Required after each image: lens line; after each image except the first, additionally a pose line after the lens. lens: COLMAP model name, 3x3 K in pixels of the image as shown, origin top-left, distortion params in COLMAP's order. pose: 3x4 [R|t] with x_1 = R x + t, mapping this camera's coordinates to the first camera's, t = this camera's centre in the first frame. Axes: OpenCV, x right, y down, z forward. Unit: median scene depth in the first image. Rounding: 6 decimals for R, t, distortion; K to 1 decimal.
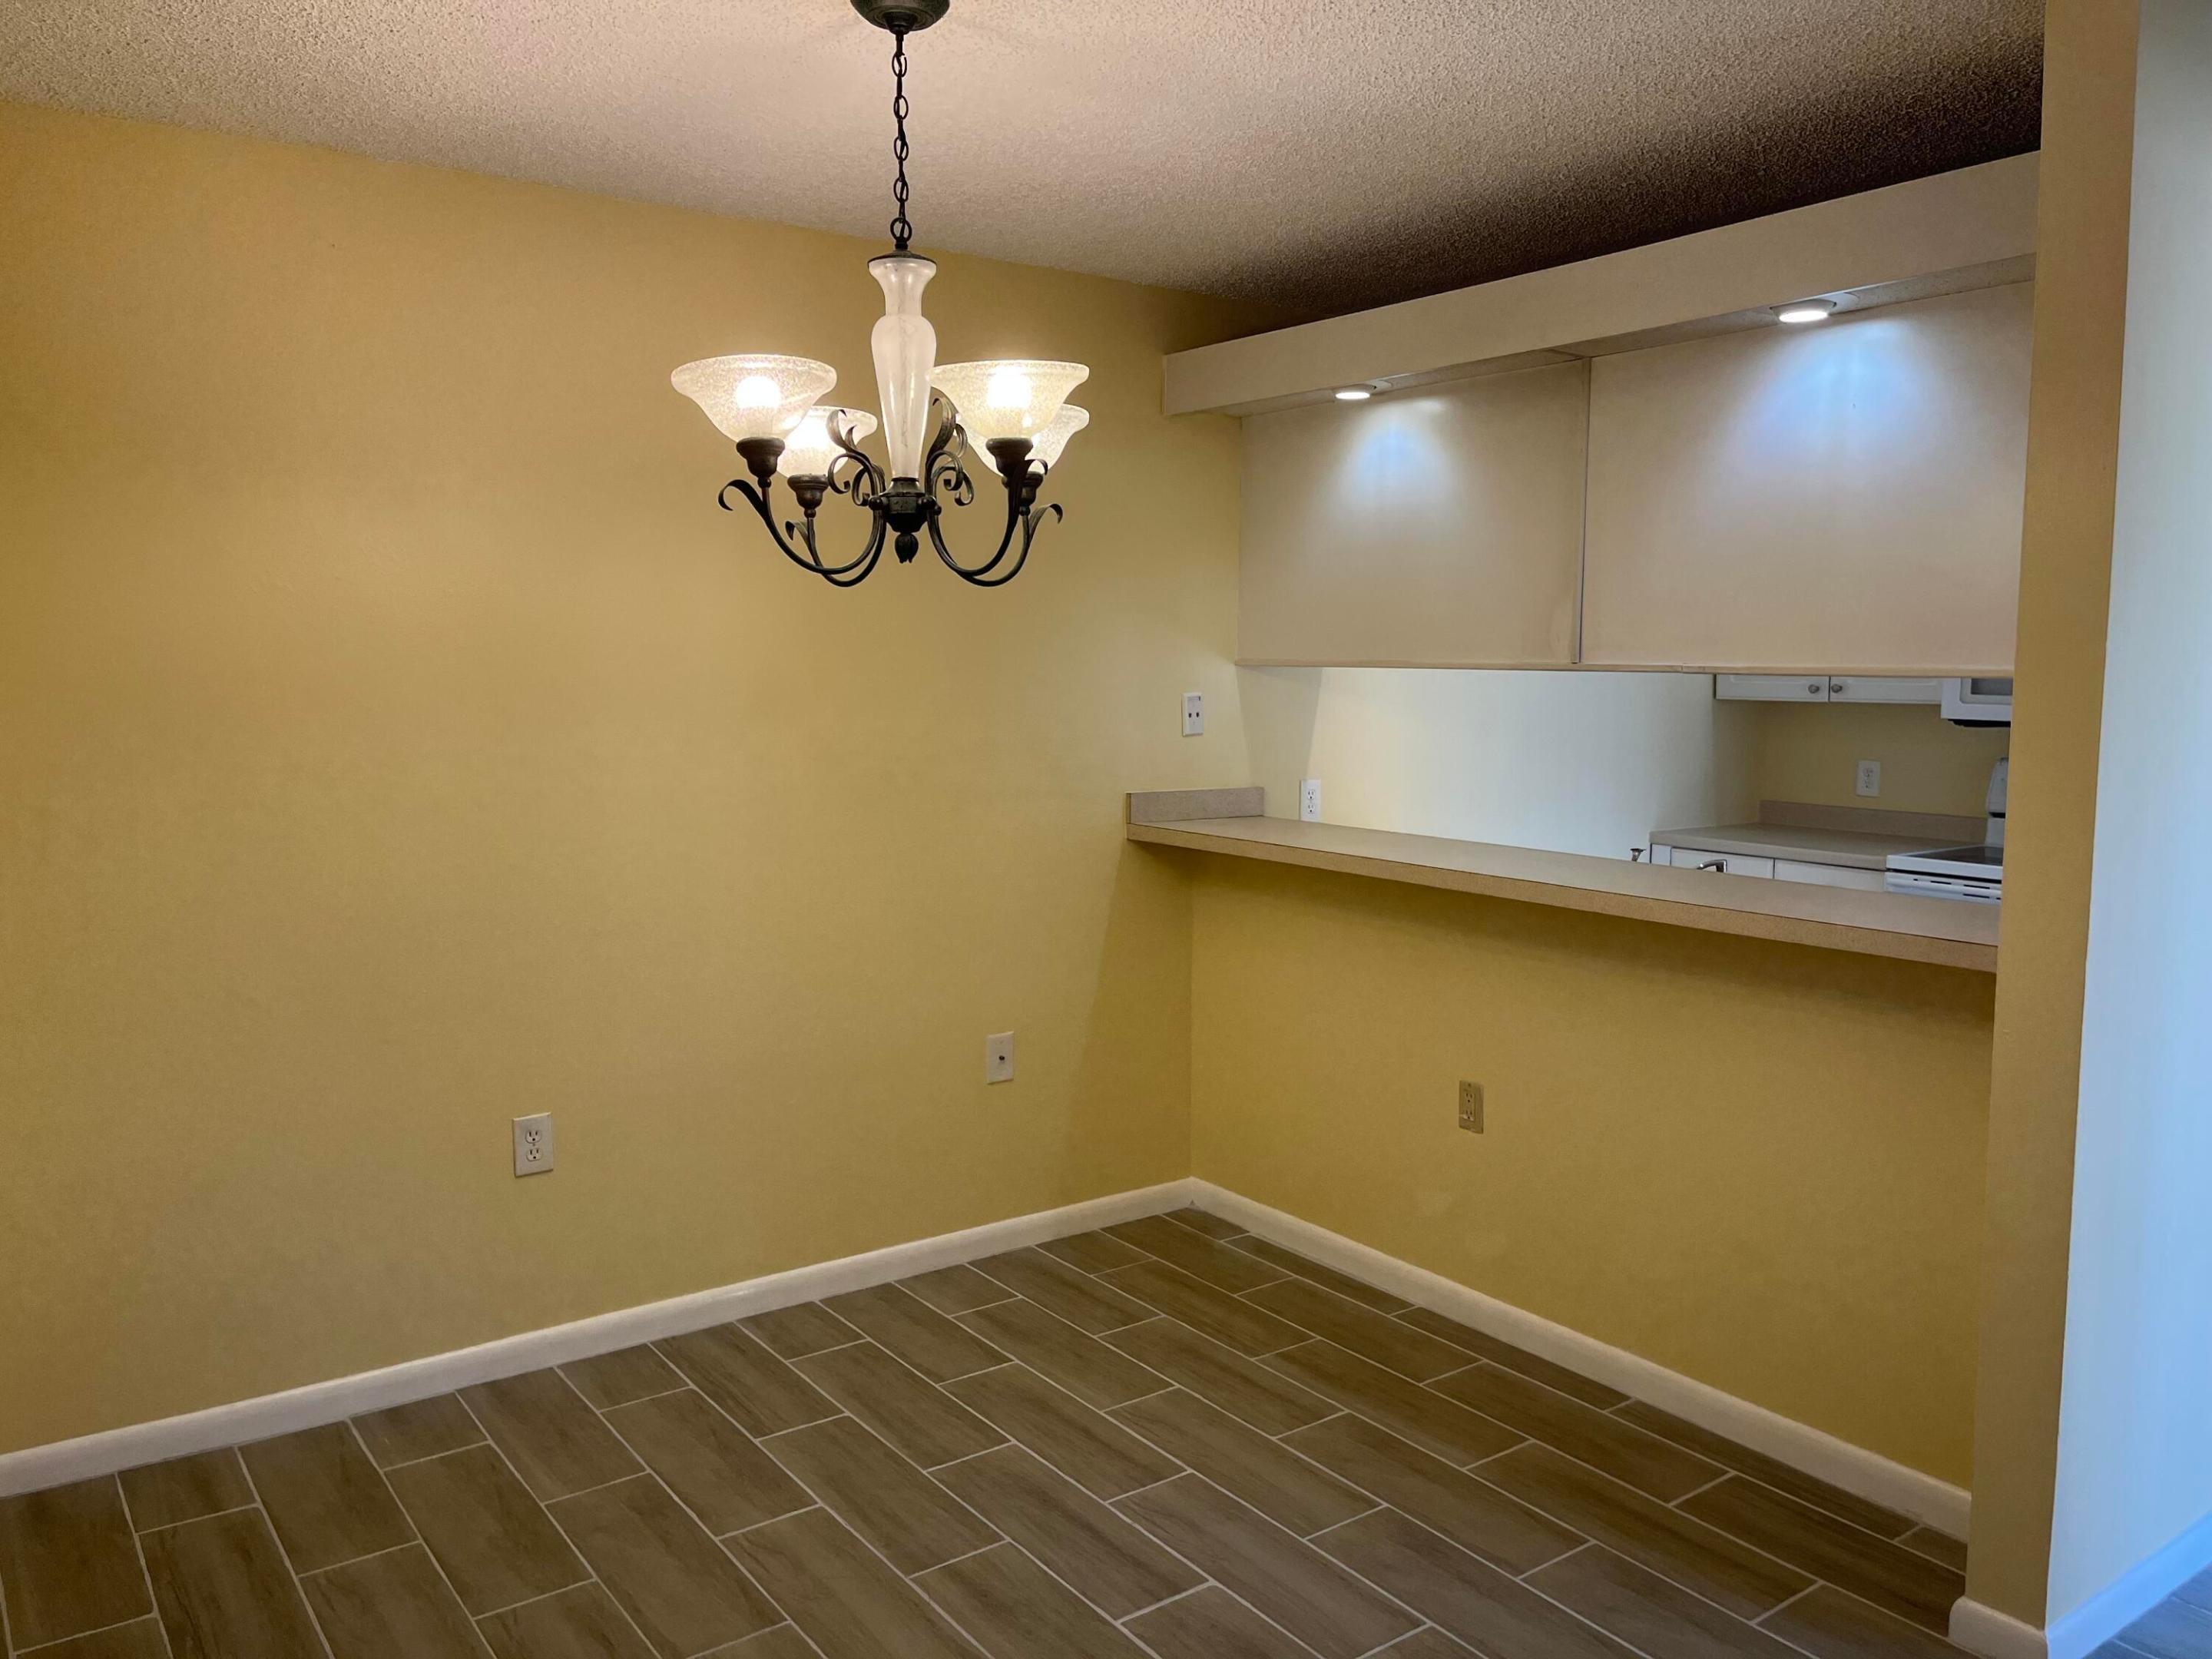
lens RADIAL K [[1683.4, 0, 1117.4], [0, 1683.4, 791.1], [0, 0, 1]] dist [0.069828, -0.089022]
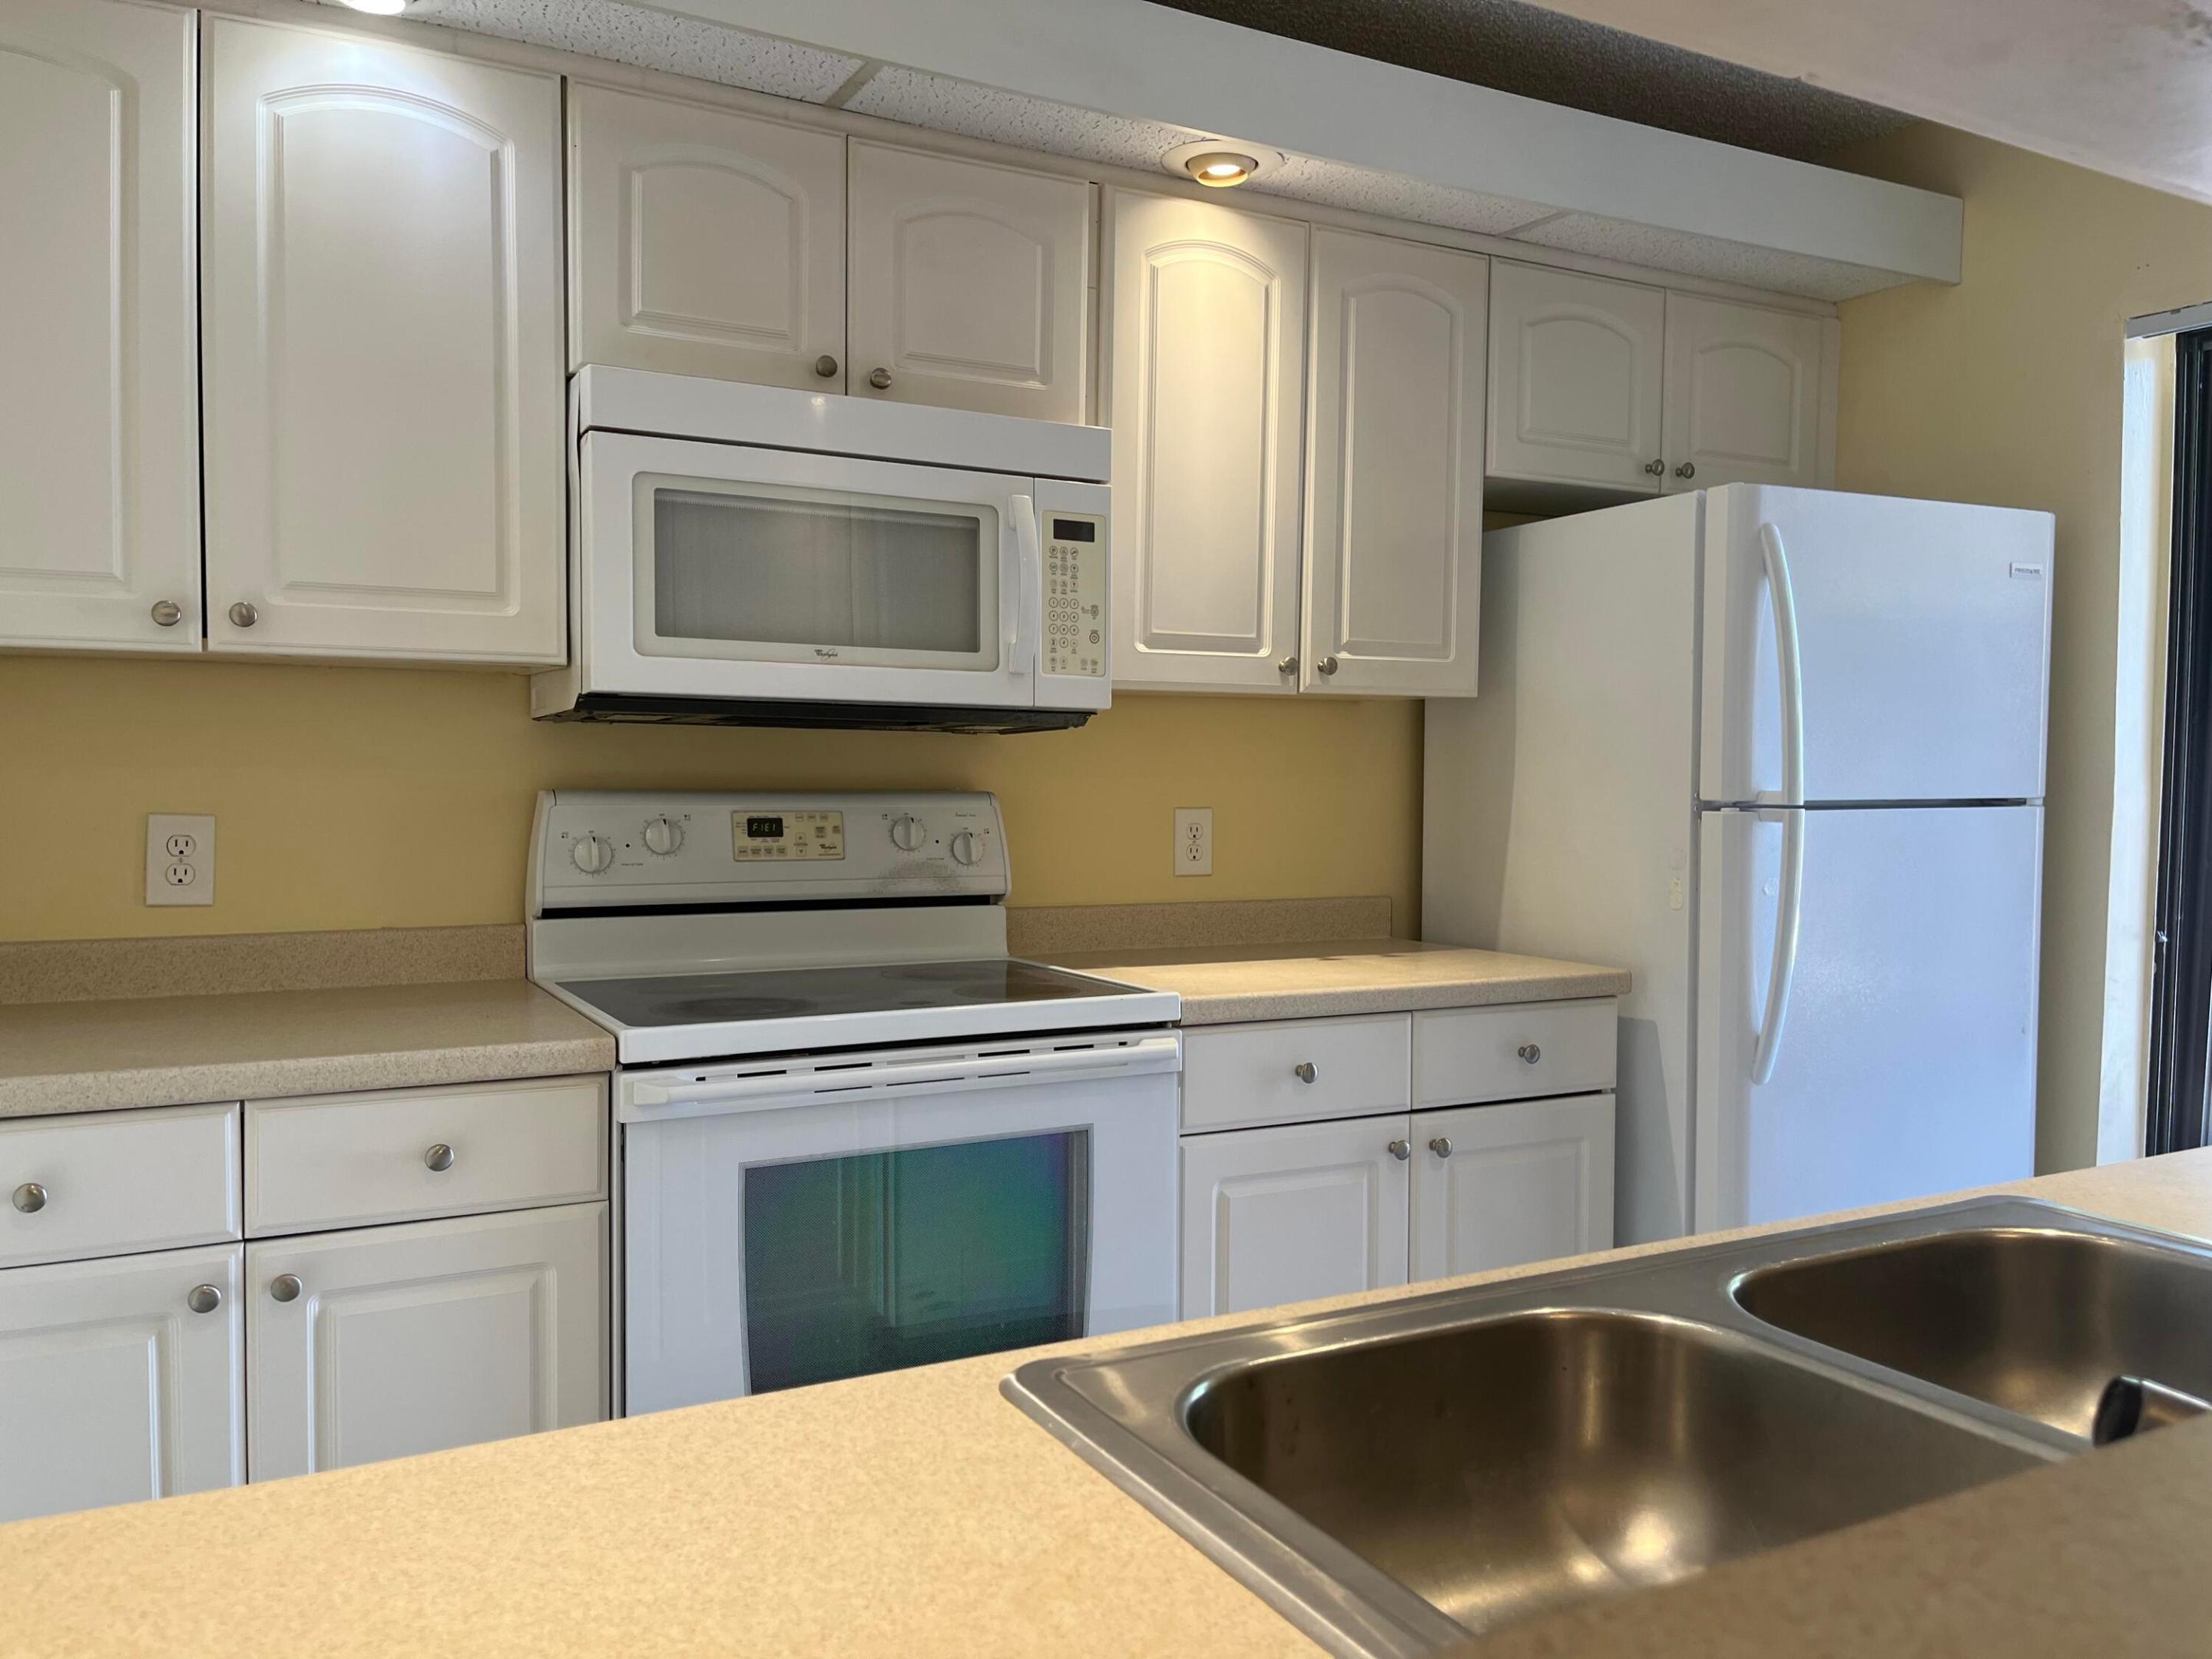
lens RADIAL K [[1683.4, 0, 1114.3], [0, 1683.4, 833.3], [0, 0, 1]] dist [0.069828, -0.089022]
pose [[0.135248, -0.039082, 0.990041, 0.116560], [0.076555, 0.996647, 0.028884, -0.013609], [-0.987850, 0.071886, 0.137786, 1.117262]]
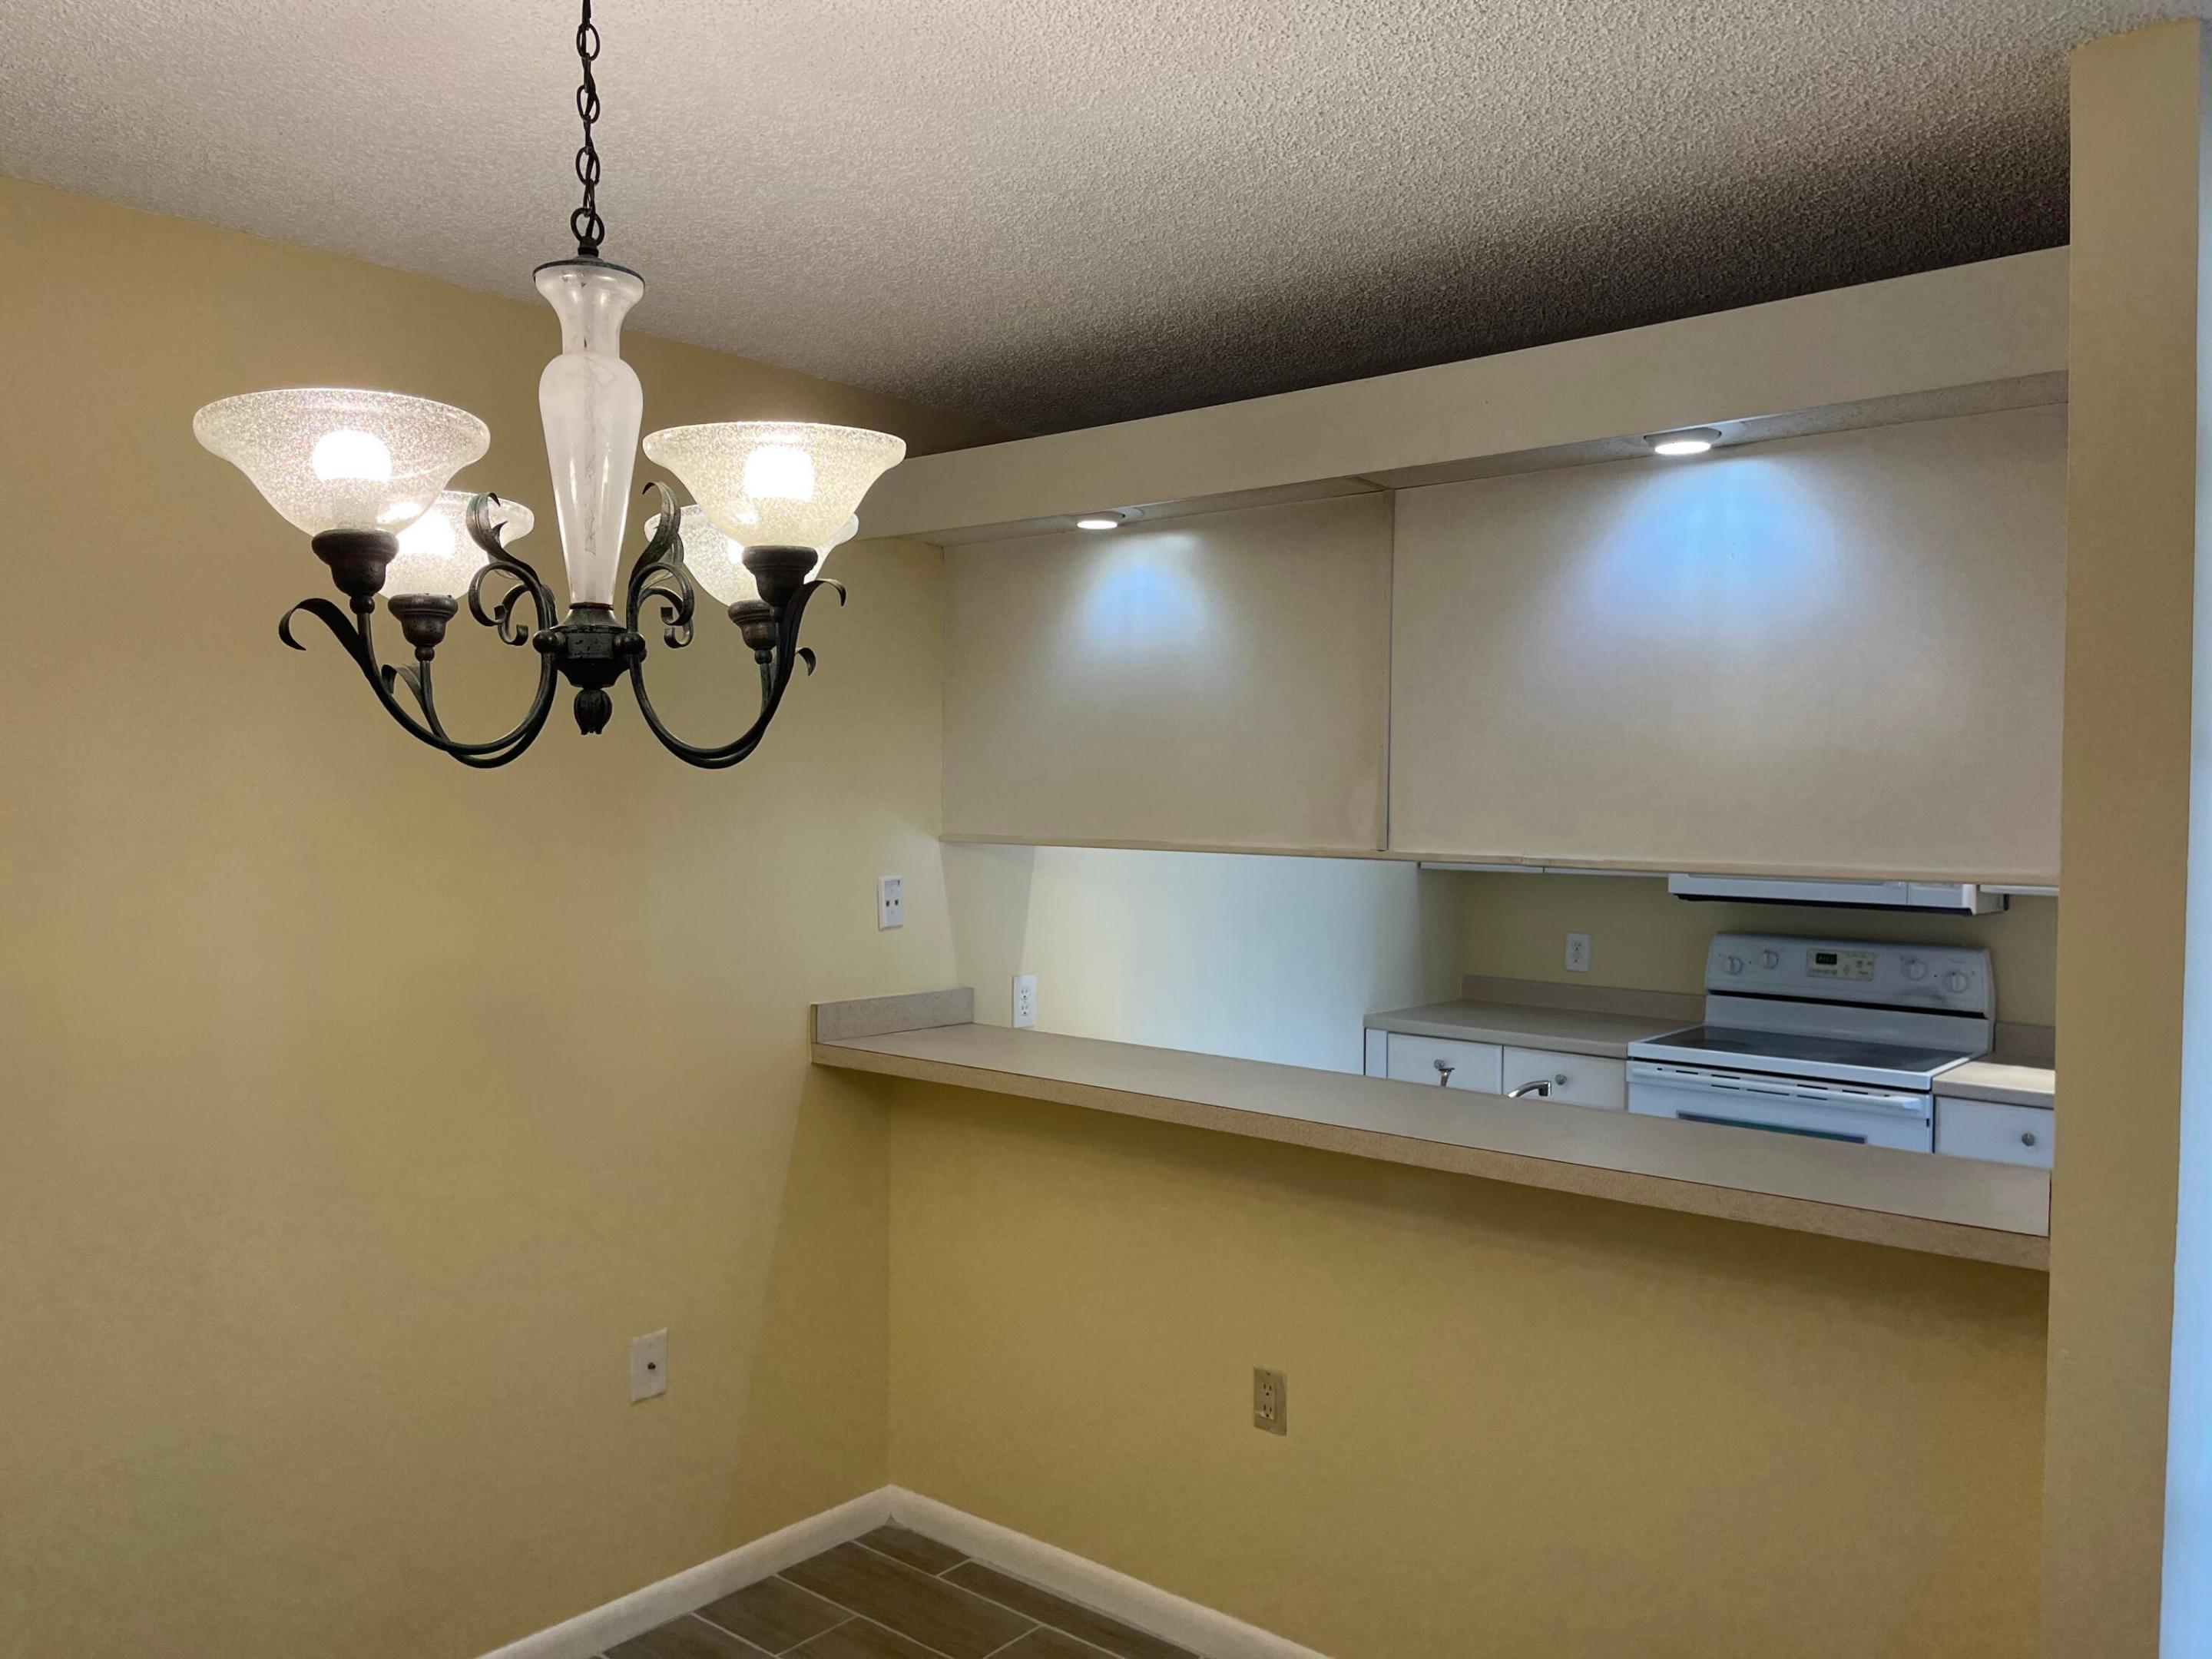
lens RADIAL K [[1683.4, 0, 1100.8], [0, 1683.4, 825.0], [0, 0, 1]] dist [0.069828, -0.089022]
pose [[0.971437, -0.000946, 0.237294, -0.060519], [0.015662, 0.998067, -0.060134, -0.039739], [-0.236778, 0.062133, 0.969575, 0.222492]]
